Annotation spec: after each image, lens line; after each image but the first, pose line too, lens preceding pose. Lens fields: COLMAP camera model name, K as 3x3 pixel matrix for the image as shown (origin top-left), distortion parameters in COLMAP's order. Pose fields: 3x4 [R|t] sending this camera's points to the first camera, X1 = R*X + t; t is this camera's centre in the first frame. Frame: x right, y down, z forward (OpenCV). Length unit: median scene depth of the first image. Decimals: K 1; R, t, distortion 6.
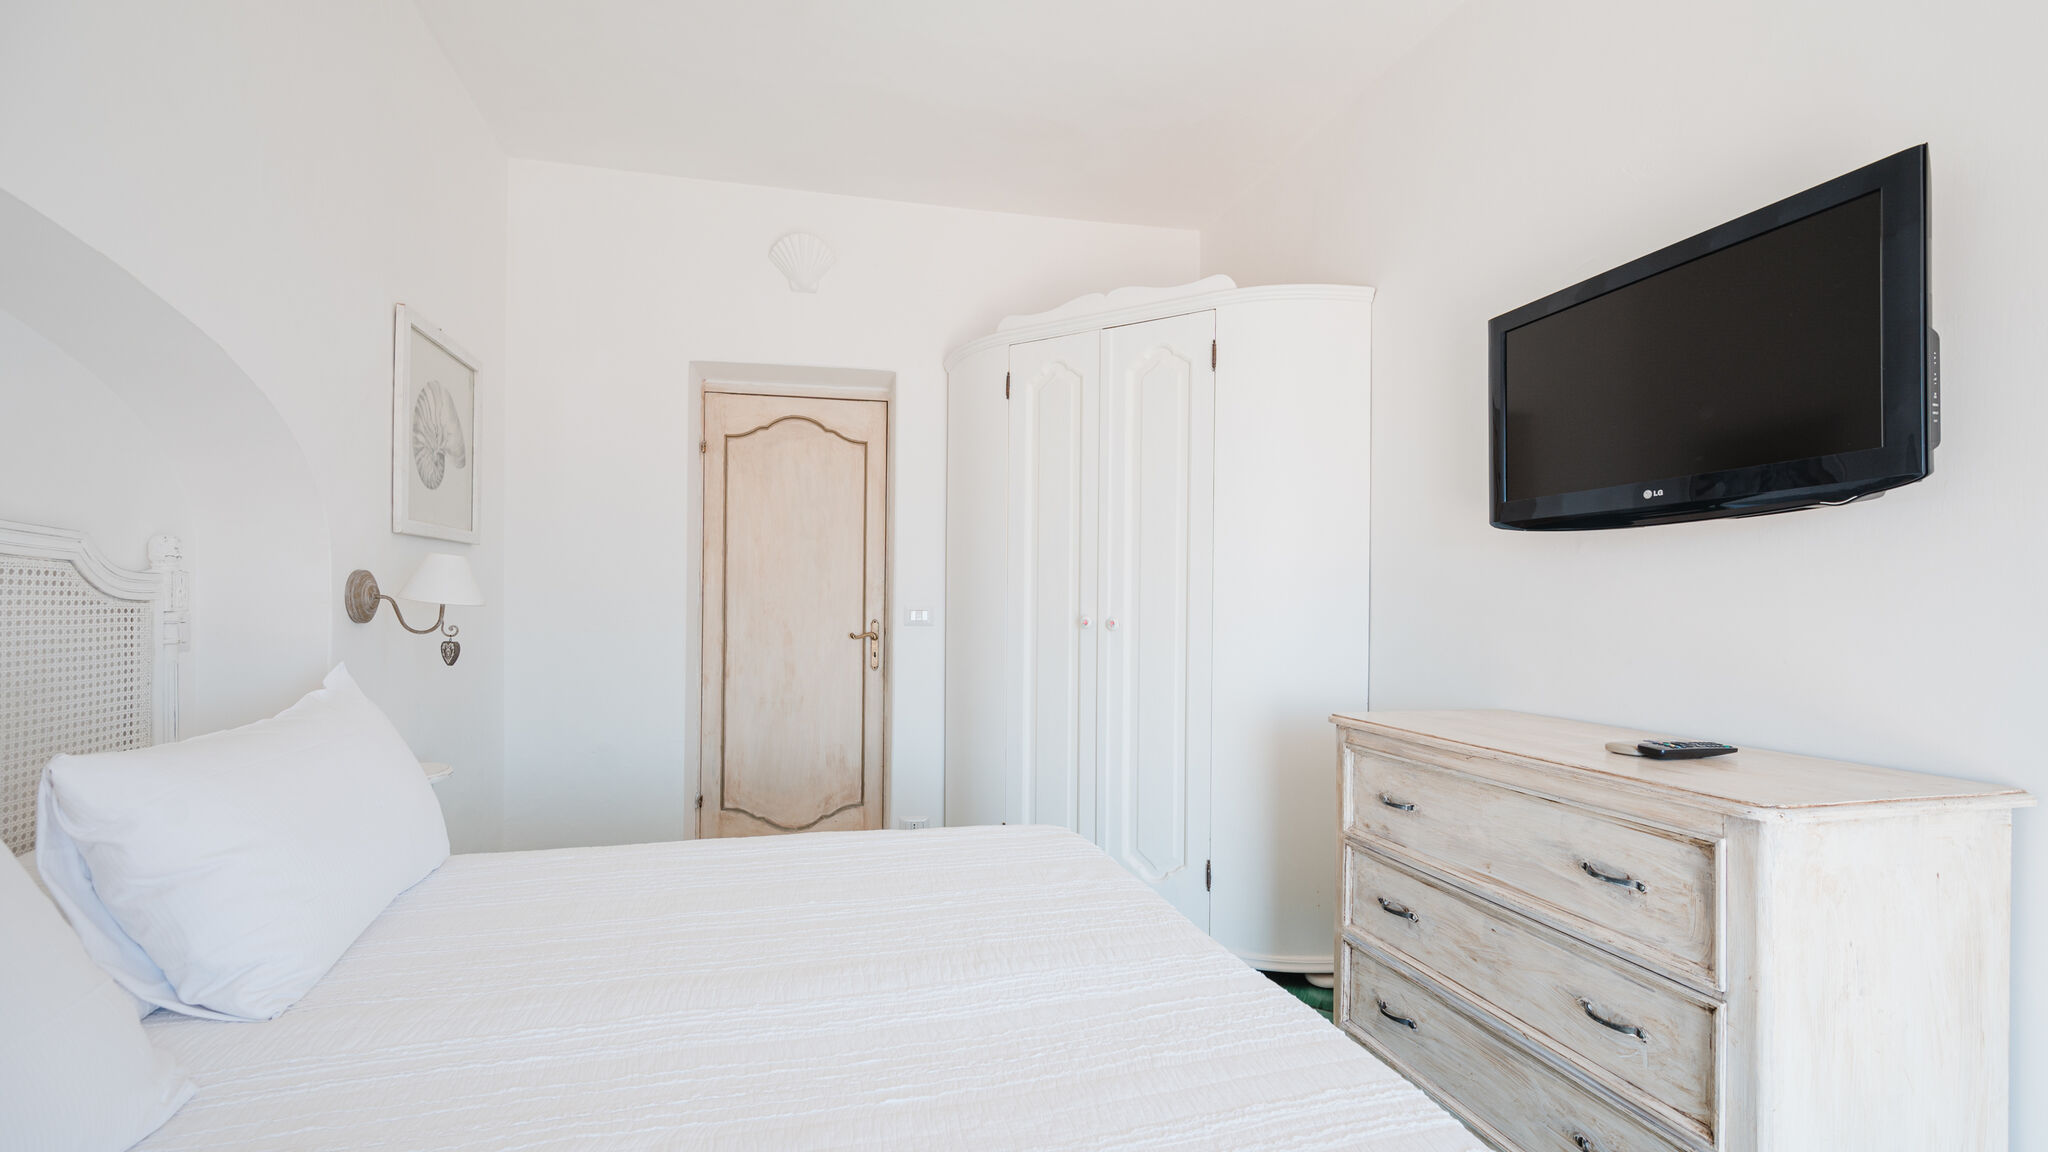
lens RADIAL K [[851.6, 0, 994.6], [0, 851.6, 602.1], [0, 0, 1]] dist [-0.000123, -0.000048]
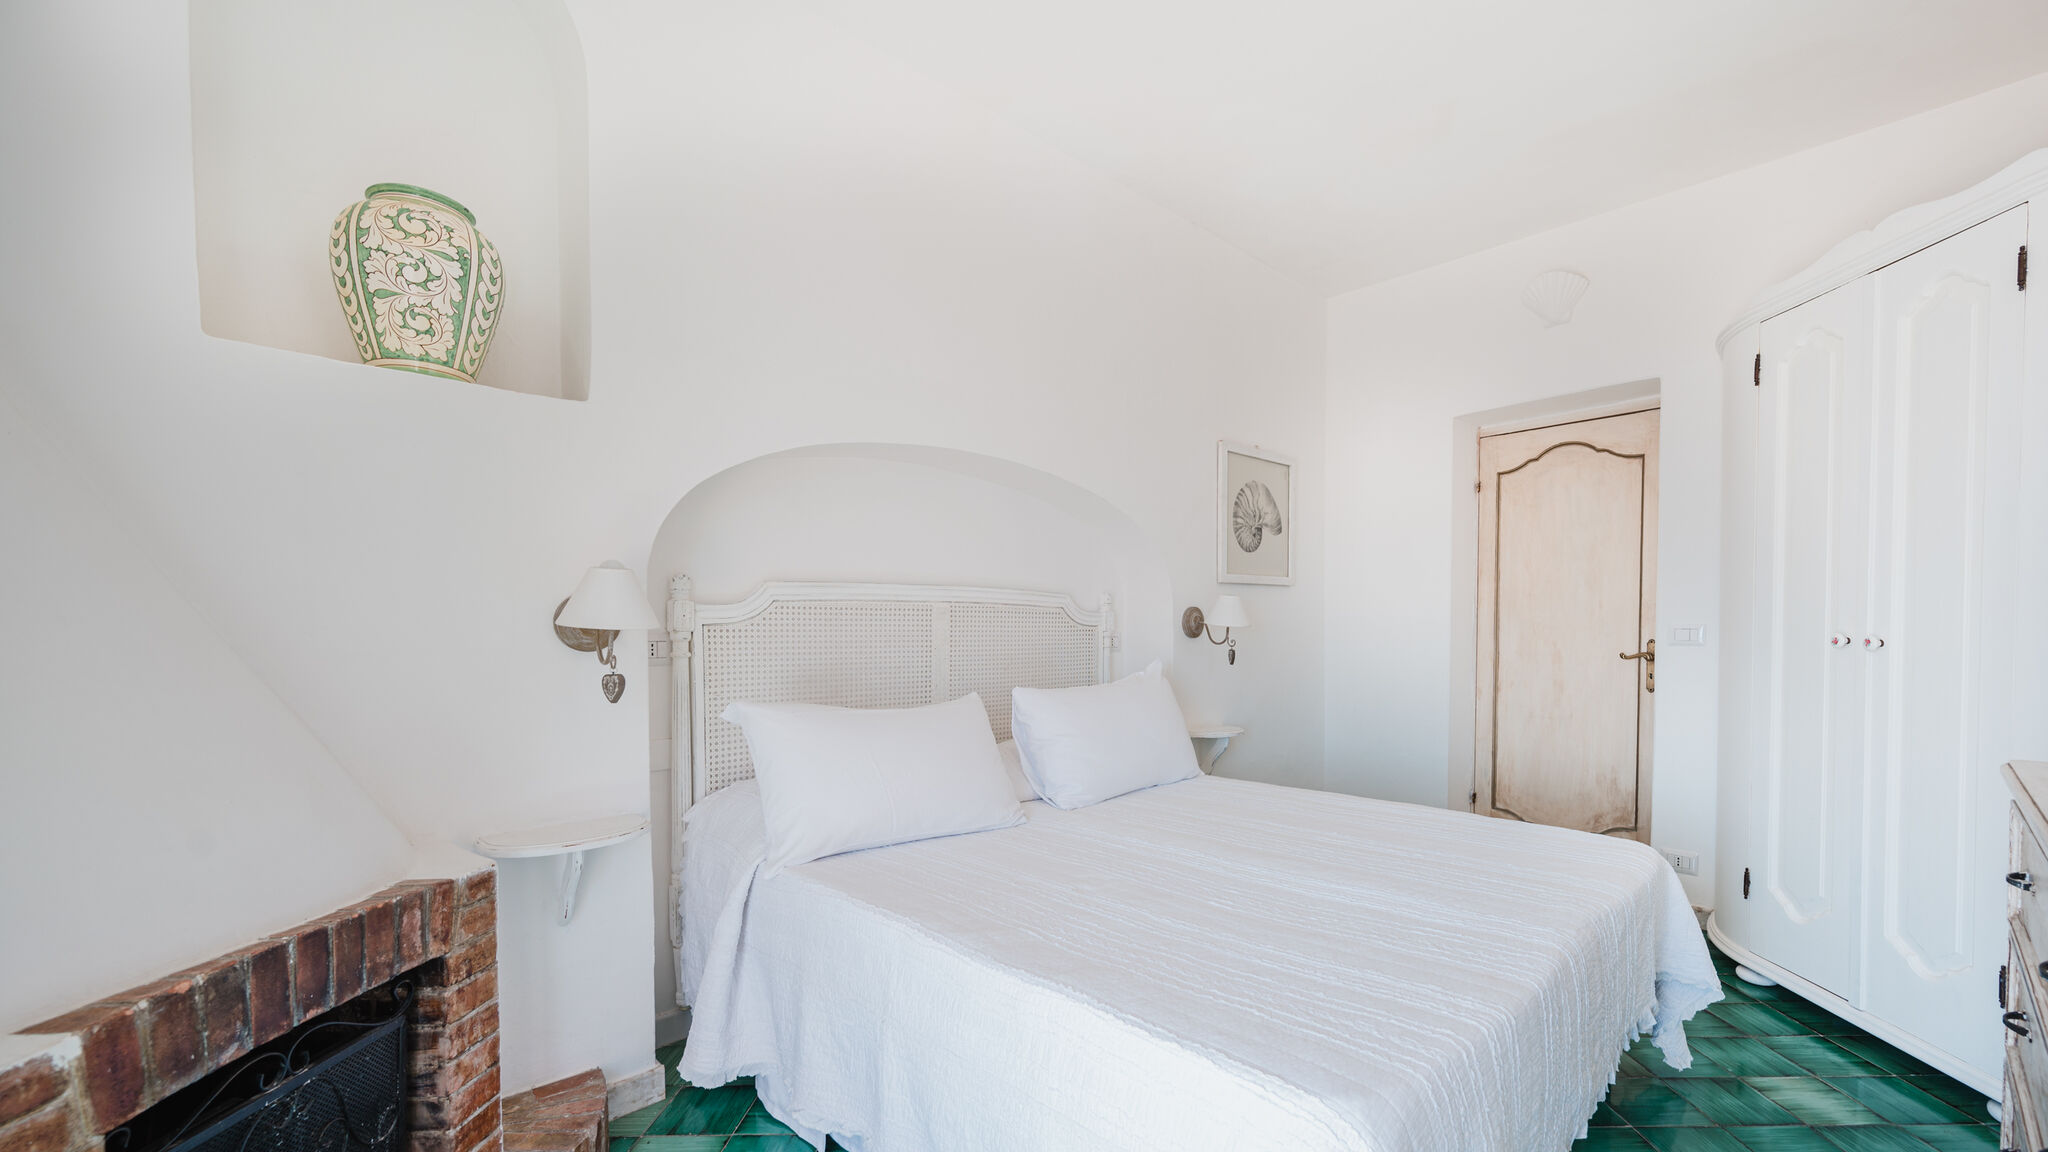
lens RADIAL K [[838.2, 0, 1081.9], [0, 838.2, 641.4], [0, 0, 1]] dist [-0.002606, 0.000943]
pose [[0.519956, 0.004238, -0.854183, 0.422715], [0.009355, 0.999899, 0.010656, 0.008377], [0.854142, -0.013532, 0.519864, -0.042785]]
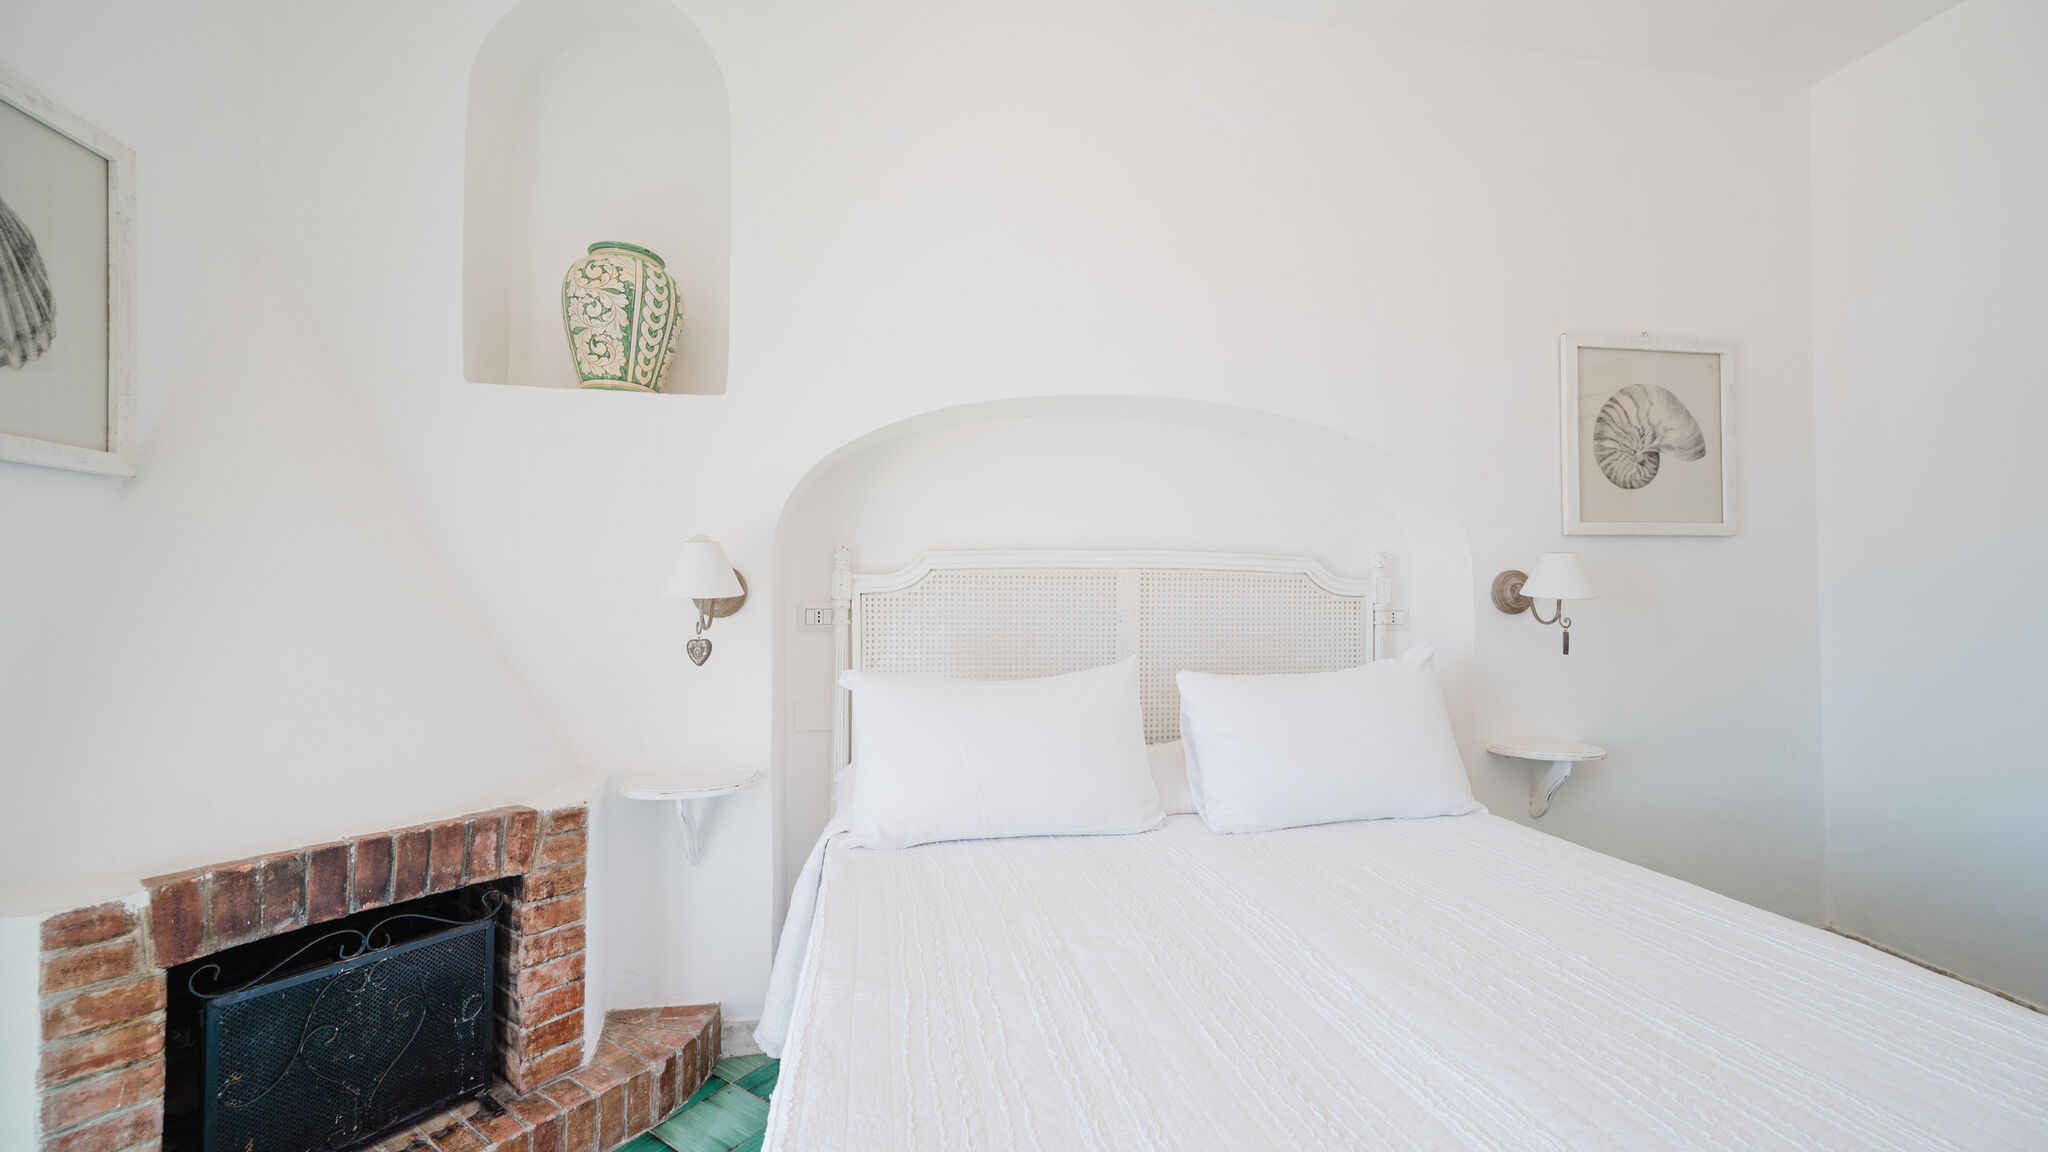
lens RADIAL K [[820.5, 0, 1021.3], [0, 820.5, 572.1], [0, 0, 1]] dist [-0.000813, -0.000062]
pose [[-0.074992, -0.038594, -0.996437, 0.350453], [-0.000409, 0.999252, -0.038673, 0.007617], [0.997184, -0.002493, -0.074951, 0.292241]]
